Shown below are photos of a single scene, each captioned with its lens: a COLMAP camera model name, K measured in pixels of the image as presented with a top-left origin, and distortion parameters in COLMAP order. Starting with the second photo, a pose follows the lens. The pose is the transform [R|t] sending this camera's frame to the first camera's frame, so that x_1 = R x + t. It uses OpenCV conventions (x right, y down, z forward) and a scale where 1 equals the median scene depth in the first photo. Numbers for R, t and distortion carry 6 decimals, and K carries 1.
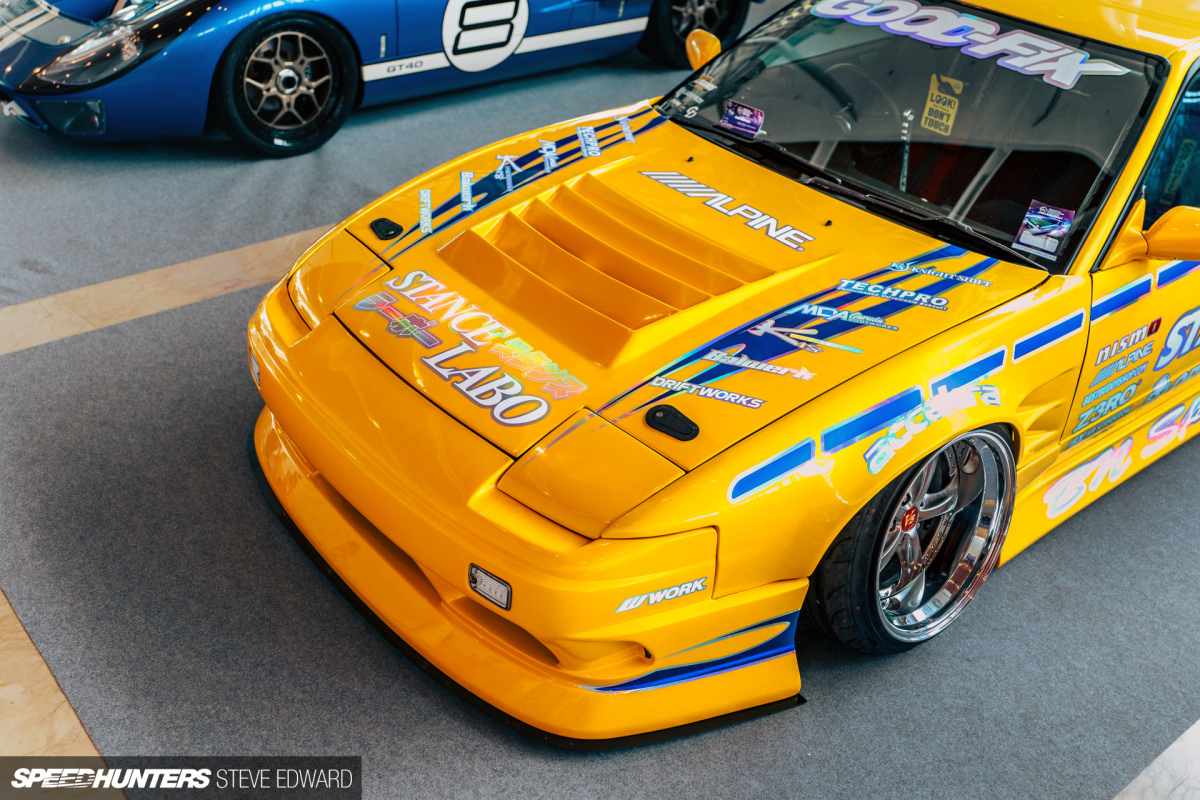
lens RADIAL K [[1180.2, 0, 595.2], [0, 1180.2, 399.6], [0, 0, 1]] dist [0.019695, 0.000000]
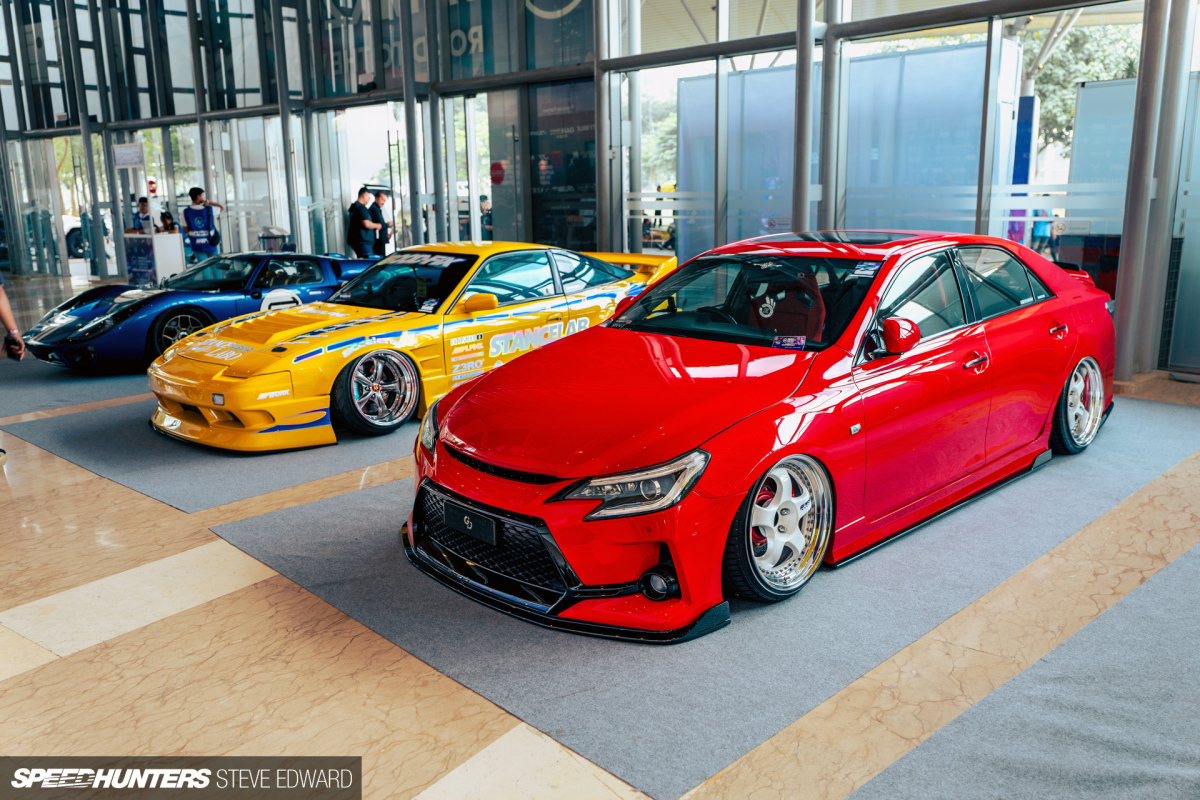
lens RADIAL K [[950.7, 0, 600.8], [0, 950.7, 400.5], [0, 0, 1]] dist [0.005788, 0.001219]
pose [[0.988023, -0.102431, 0.115408, 0.584904], [0.135133, 0.935441, -0.326635, 1.061794], [-0.074499, 0.338318, 0.938078, -1.369322]]
